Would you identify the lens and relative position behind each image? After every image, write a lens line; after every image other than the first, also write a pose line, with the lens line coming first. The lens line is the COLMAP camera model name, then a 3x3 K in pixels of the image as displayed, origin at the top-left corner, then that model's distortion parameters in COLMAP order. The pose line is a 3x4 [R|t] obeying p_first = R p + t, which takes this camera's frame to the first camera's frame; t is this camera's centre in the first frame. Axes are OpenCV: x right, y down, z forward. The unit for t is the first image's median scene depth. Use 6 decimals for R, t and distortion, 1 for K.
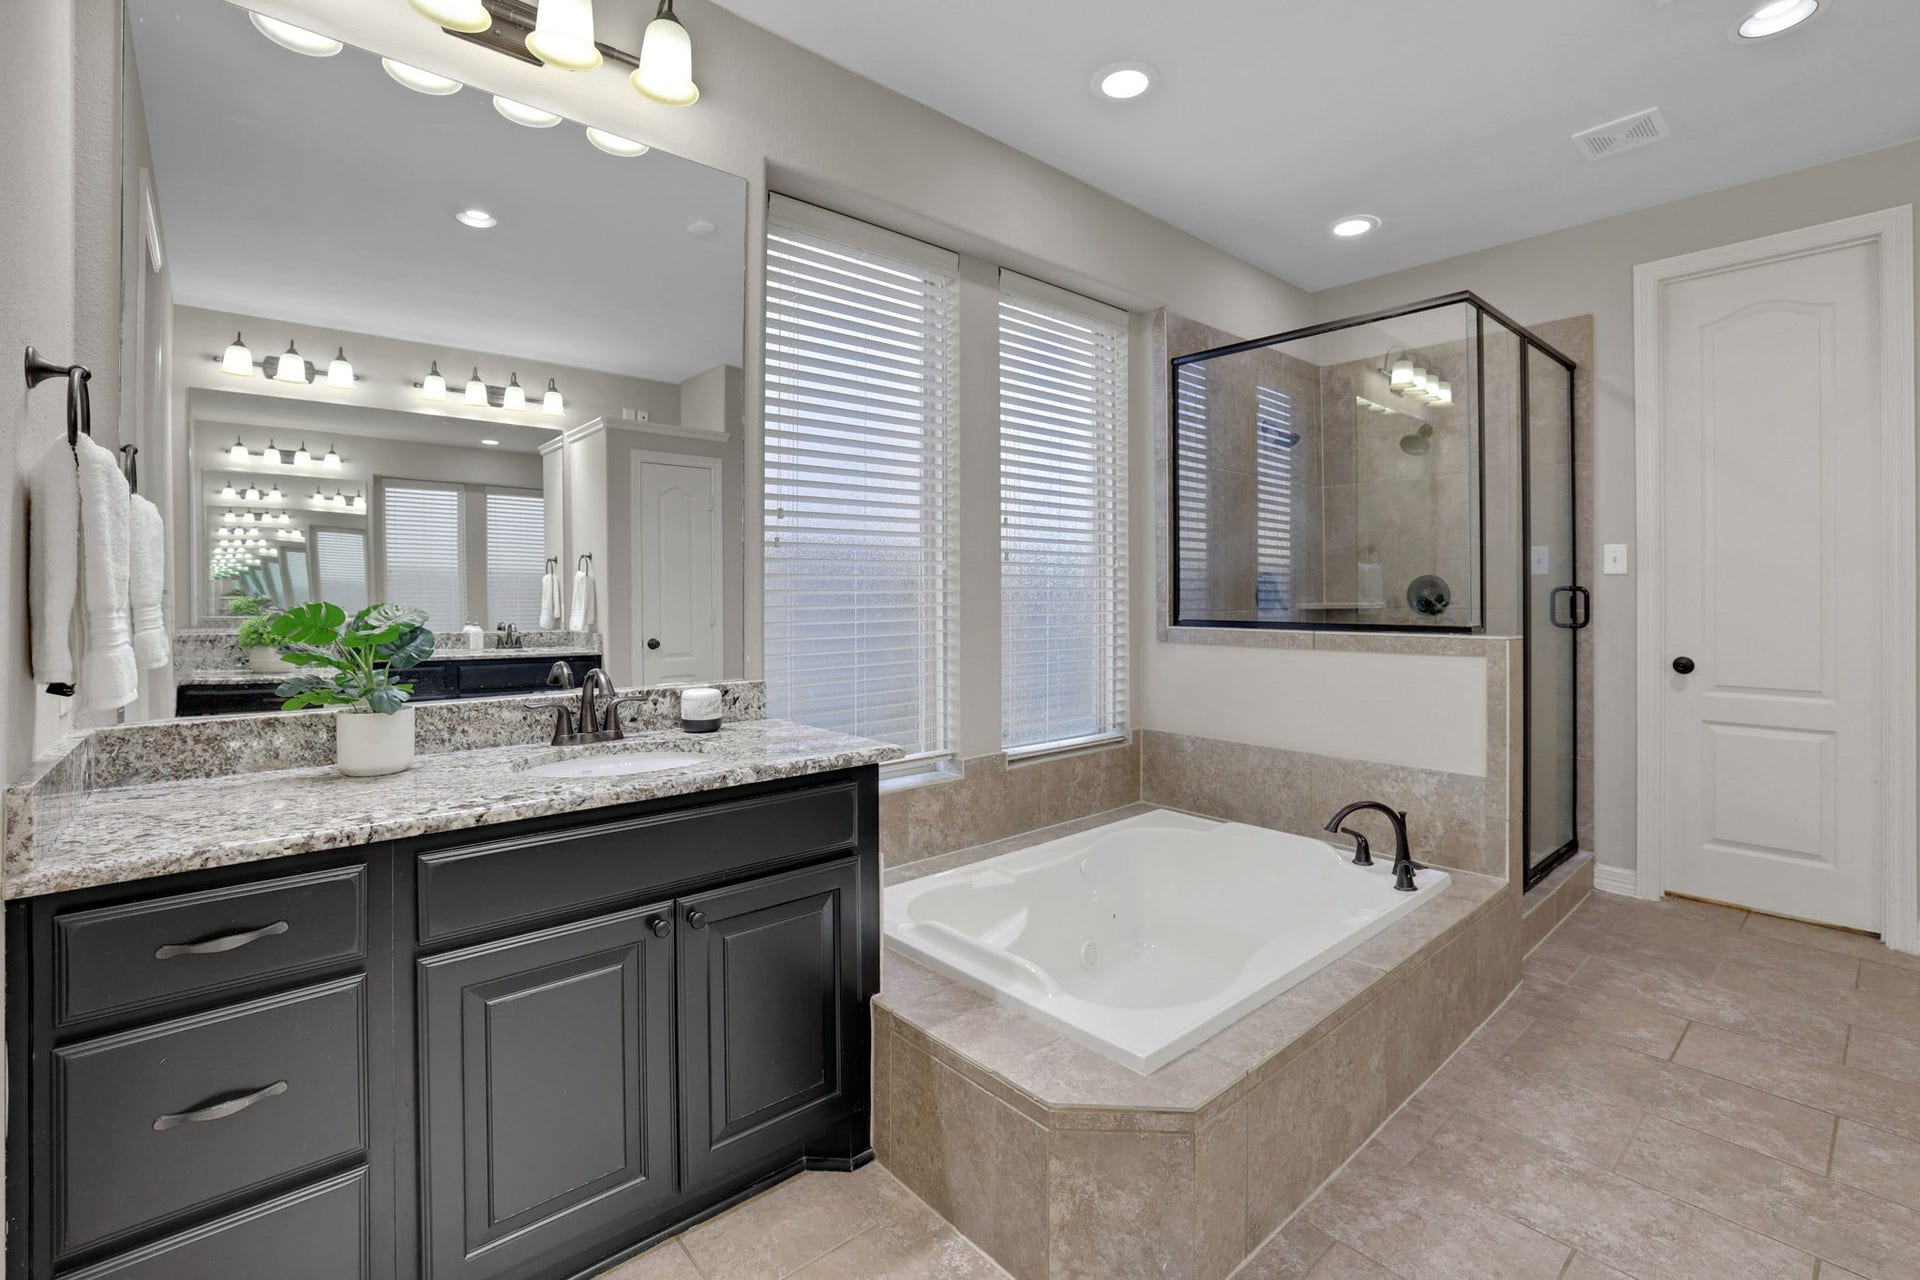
lens RADIAL K [[851.9, 0, 960.6], [0, 851.9, 589.3], [0, 0, 1]] dist [-0.039336, 0.009478]
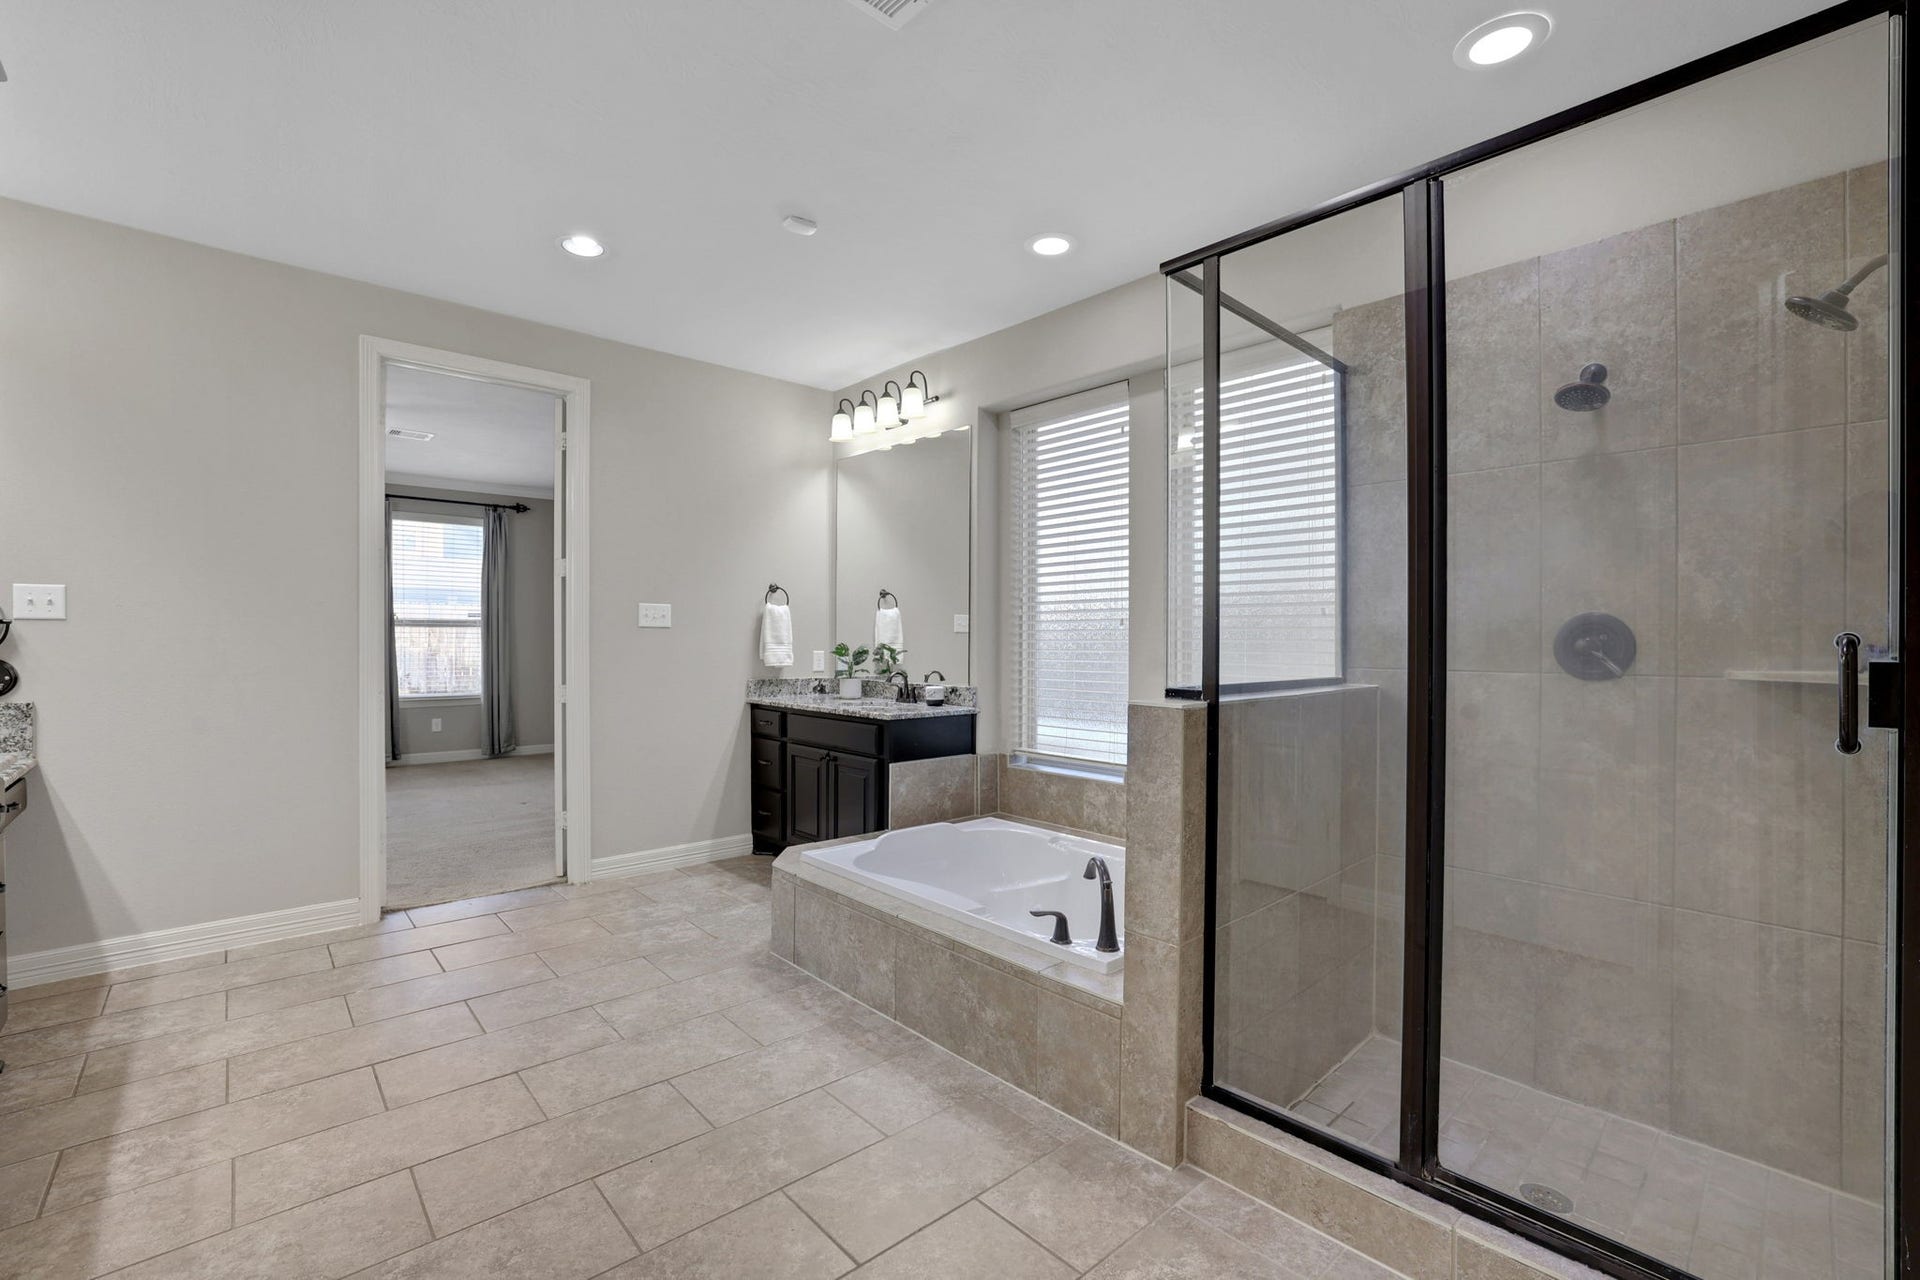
lens RADIAL K [[870.5, 0, 960.0], [0, 870.5, 640.0], [0, 0, 1]] dist [-0.045037, 0.016148]
pose [[0.004038, -0.001533, -0.999991, 1.935319], [-0.003635, 0.999992, -0.001547, 0.003762], [0.999985, 0.003641, 0.004033, 1.091468]]
